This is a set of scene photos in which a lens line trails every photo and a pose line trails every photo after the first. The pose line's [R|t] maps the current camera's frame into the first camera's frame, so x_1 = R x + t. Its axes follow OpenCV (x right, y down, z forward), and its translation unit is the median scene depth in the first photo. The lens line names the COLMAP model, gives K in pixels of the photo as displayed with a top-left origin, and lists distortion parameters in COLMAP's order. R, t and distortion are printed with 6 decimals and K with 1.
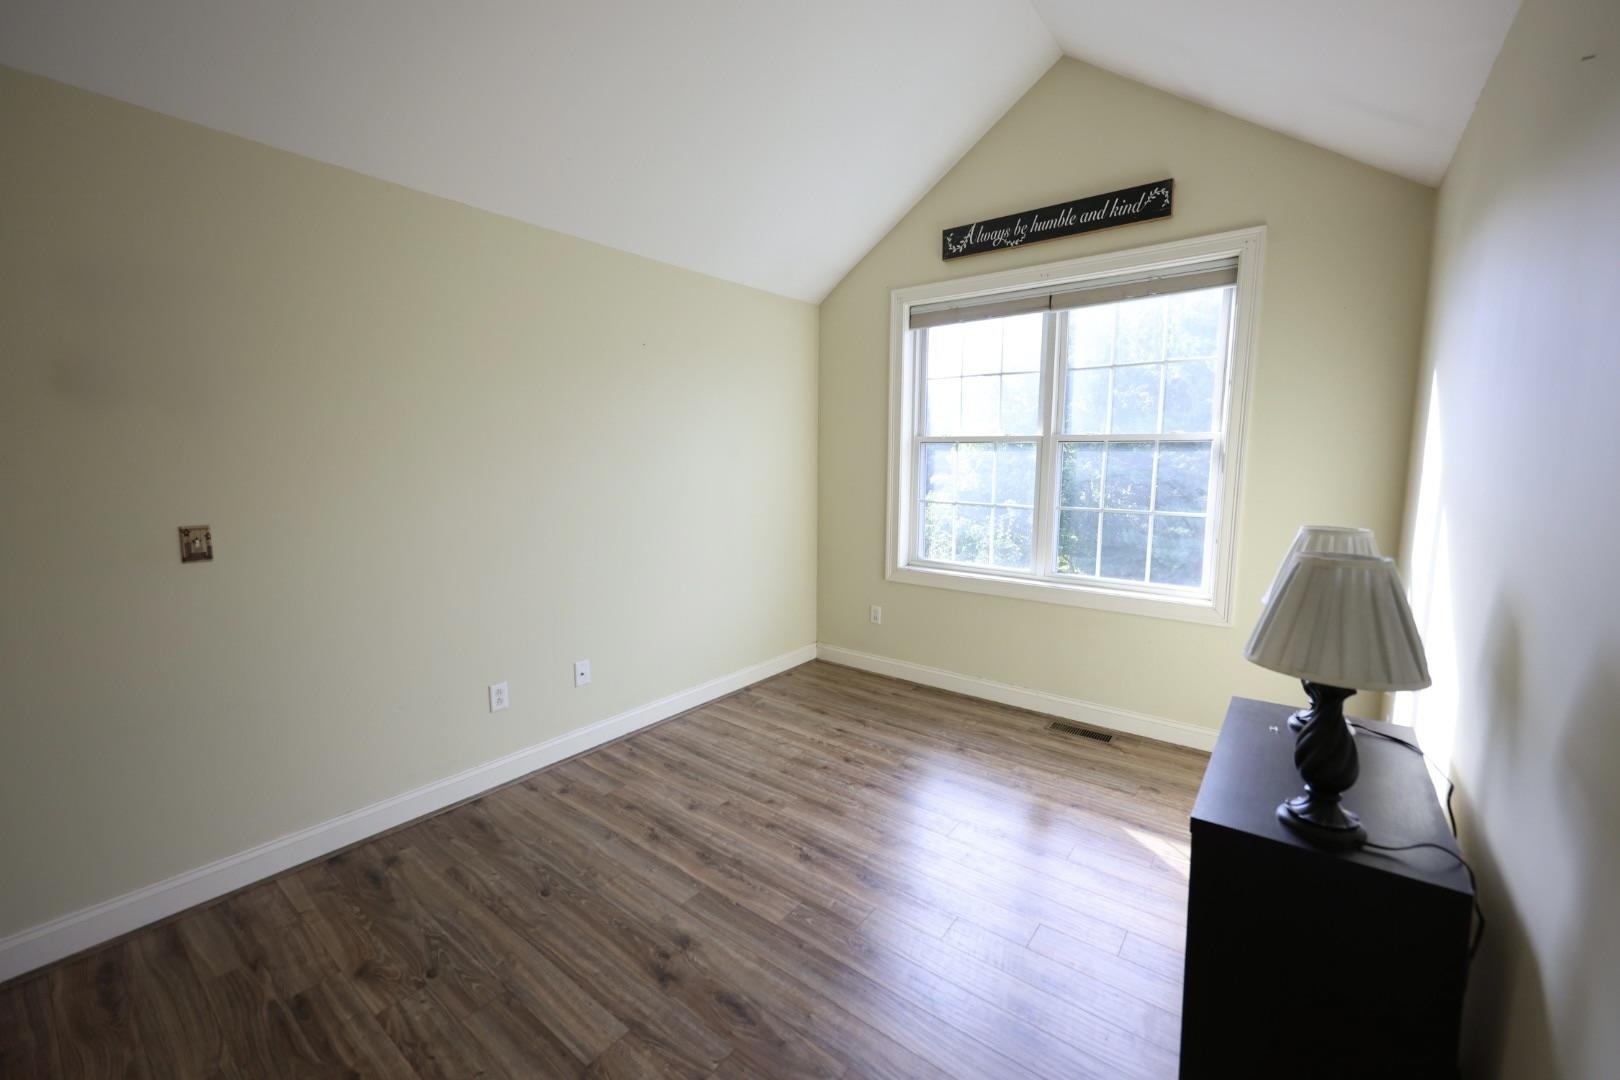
lens RADIAL K [[650.1, 0, 810.0], [0, 650.1, 540.0], [0, 0, 1]] dist [-0.002489, -0.000098]
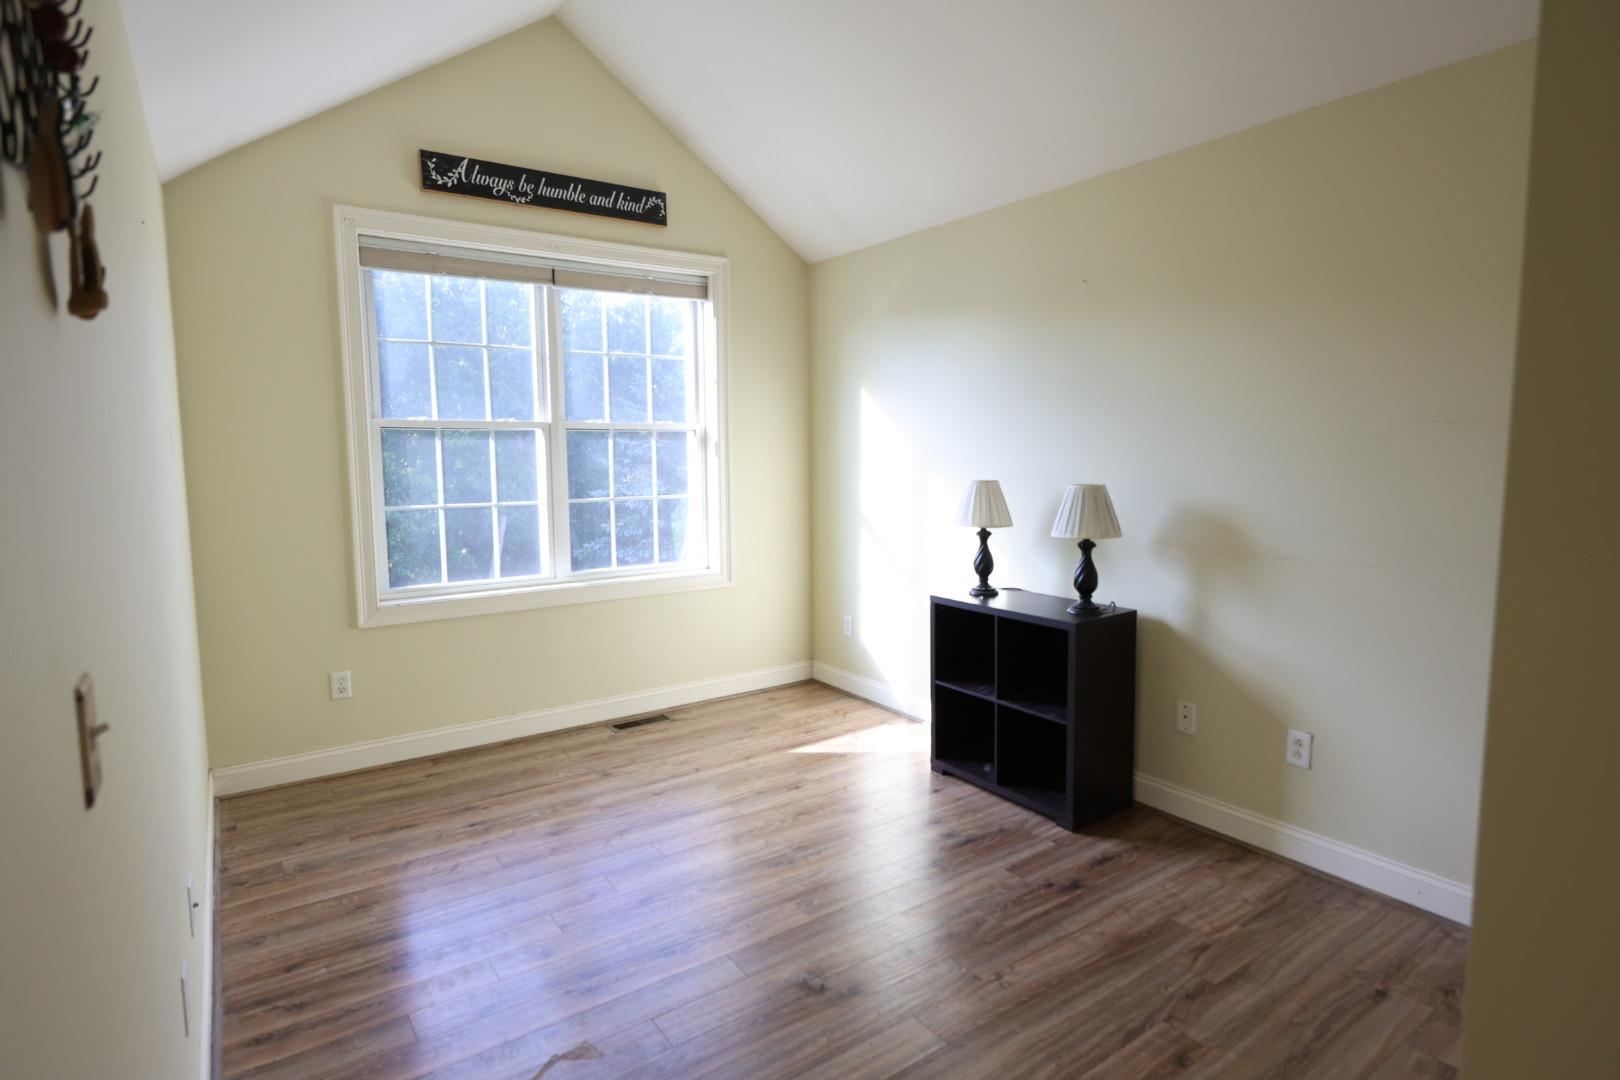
lens RADIAL K [[853.2, 0, 813.7], [0, 853.2, 551.5], [0, 0, 1]] dist [0.001312, 0.000353]
pose [[0.295435, -0.121210, 0.947642, -0.692492], [0.132303, 0.987552, 0.085069, -0.037063], [-0.946158, 0.100243, 0.307794, 0.316495]]
